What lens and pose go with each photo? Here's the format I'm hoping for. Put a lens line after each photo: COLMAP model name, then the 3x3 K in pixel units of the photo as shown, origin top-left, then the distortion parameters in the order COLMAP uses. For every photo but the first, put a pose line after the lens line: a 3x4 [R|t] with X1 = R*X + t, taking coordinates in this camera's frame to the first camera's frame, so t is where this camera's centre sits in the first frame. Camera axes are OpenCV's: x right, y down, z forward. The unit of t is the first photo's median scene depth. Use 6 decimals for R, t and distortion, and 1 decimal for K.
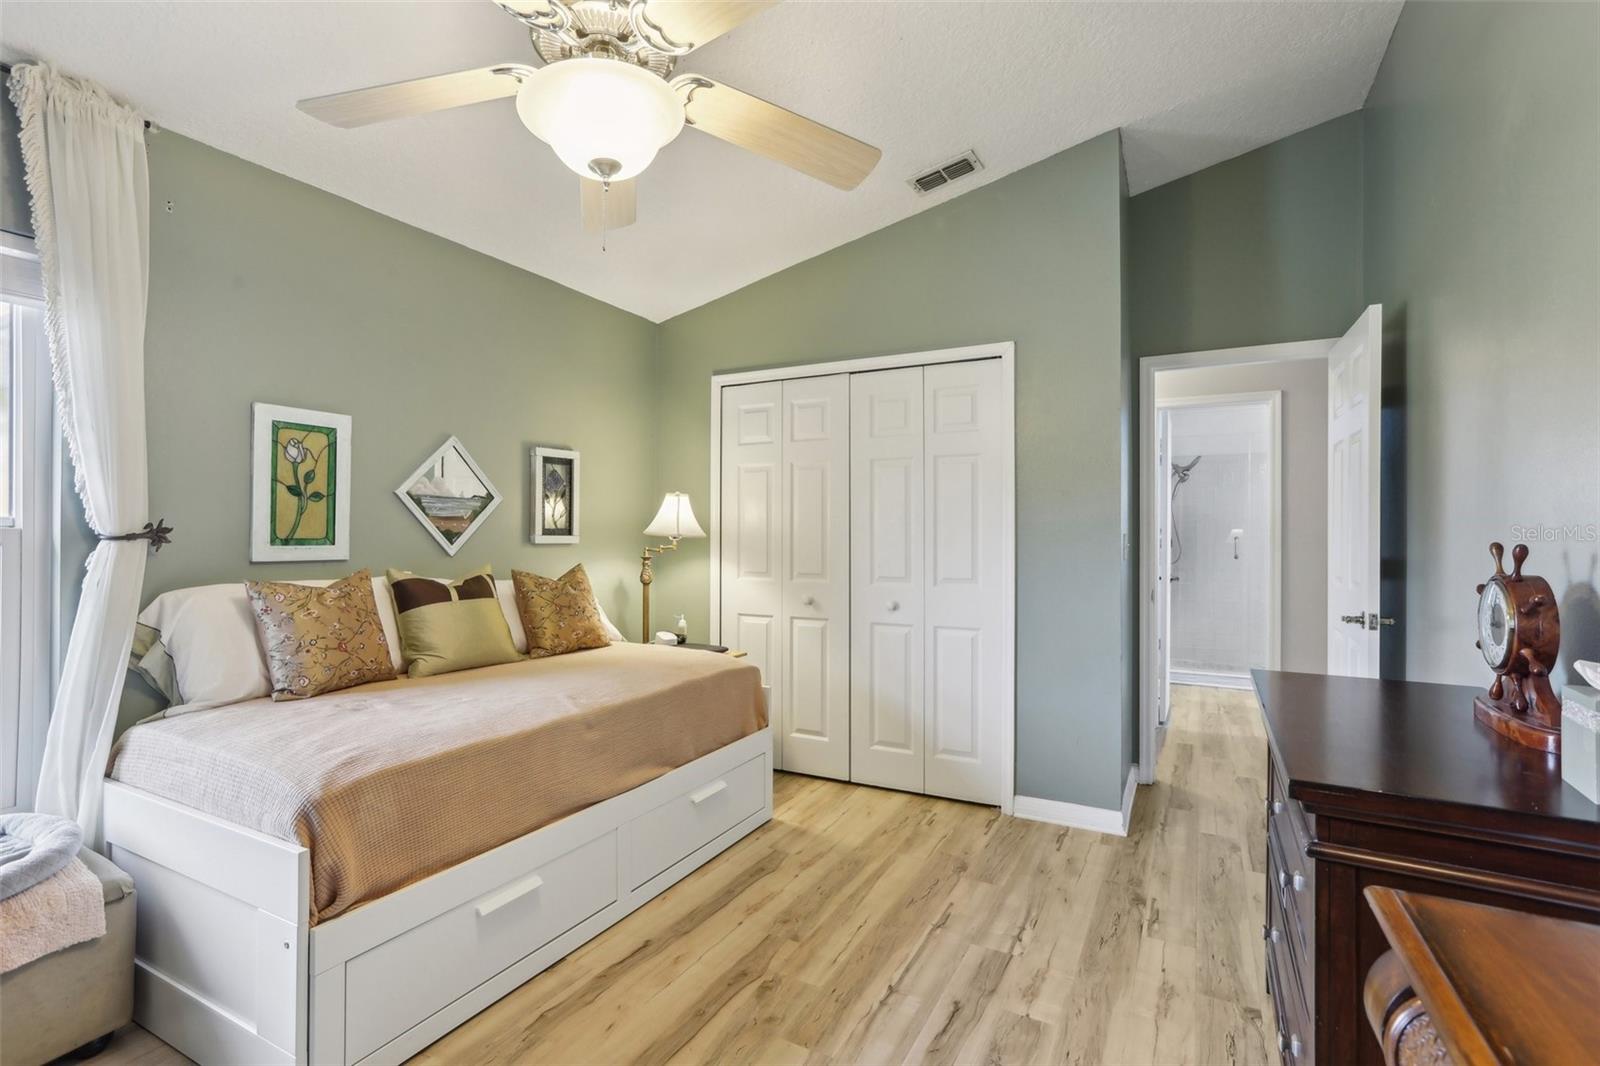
lens RADIAL K [[730.6, 0, 804.4], [0, 730.6, 533.7], [0, 0, 1]] dist [-0.049072, 0.026310]
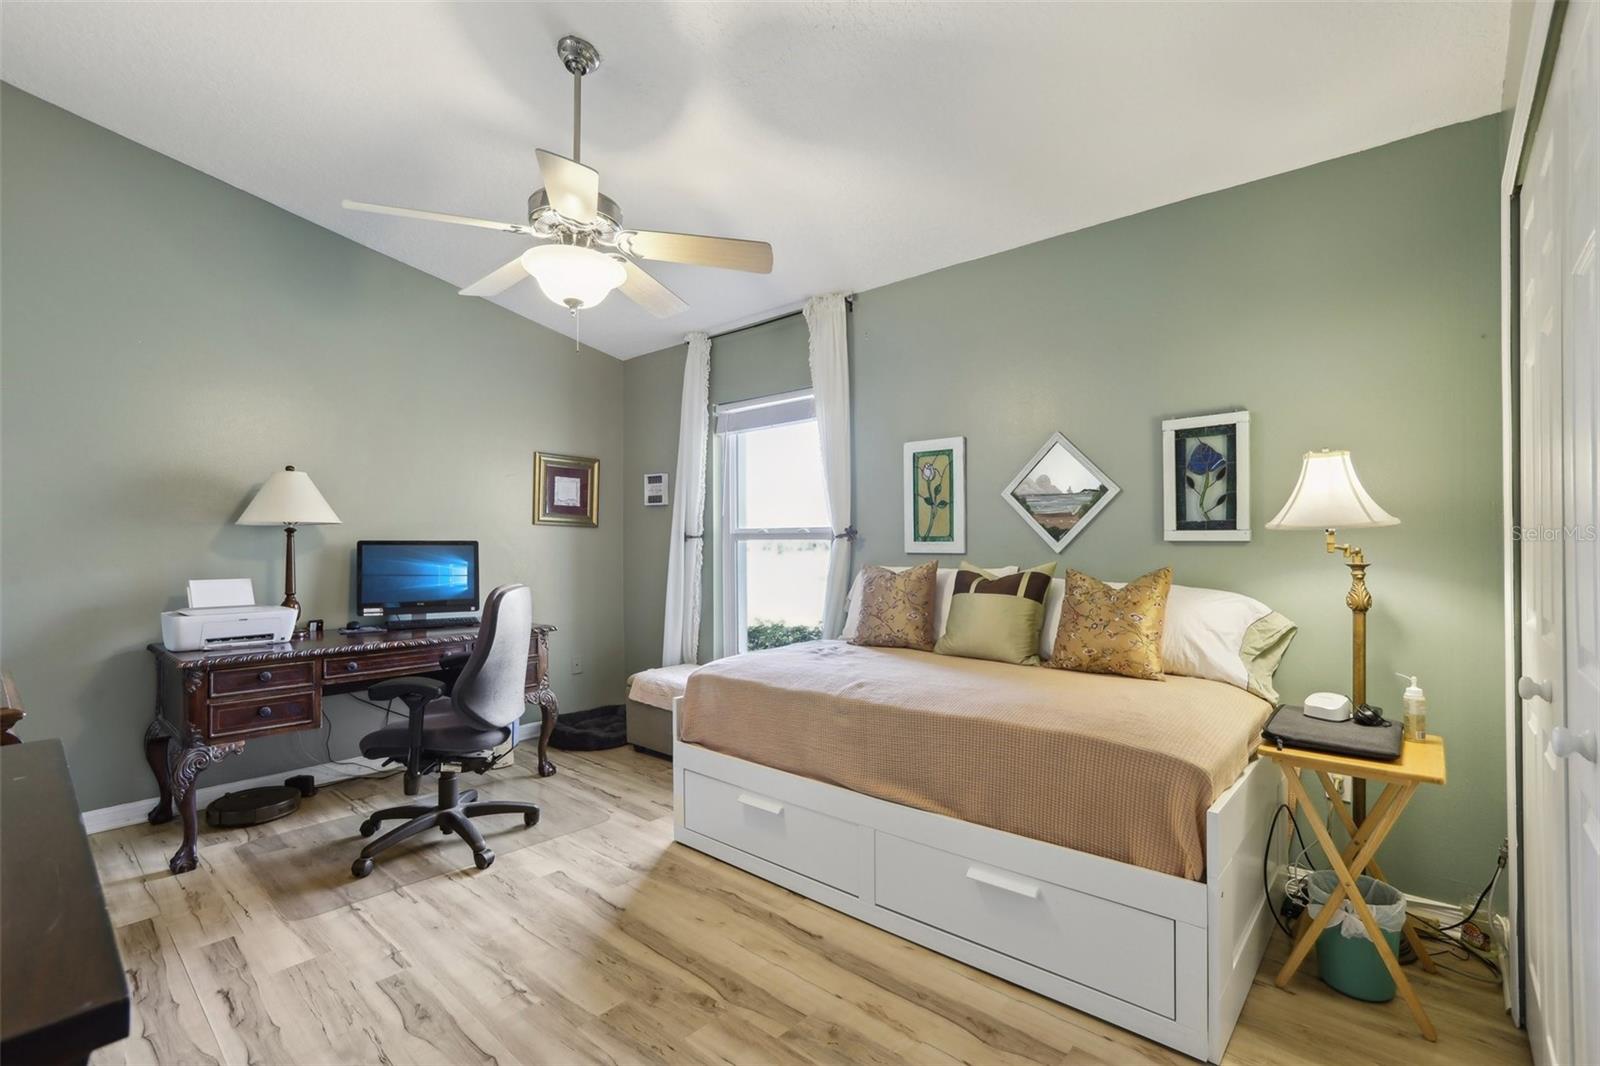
lens RADIAL K [[730.6, 0, 804.4], [0, 730.6, 533.7], [0, 0, 1]] dist [-0.049072, 0.026310]
pose [[-0.232837, -0.017966, -0.972350, 0.676324], [0.002582, 0.999814, -0.019092, 0.026903], [0.972512, -0.006956, -0.232747, 1.078483]]
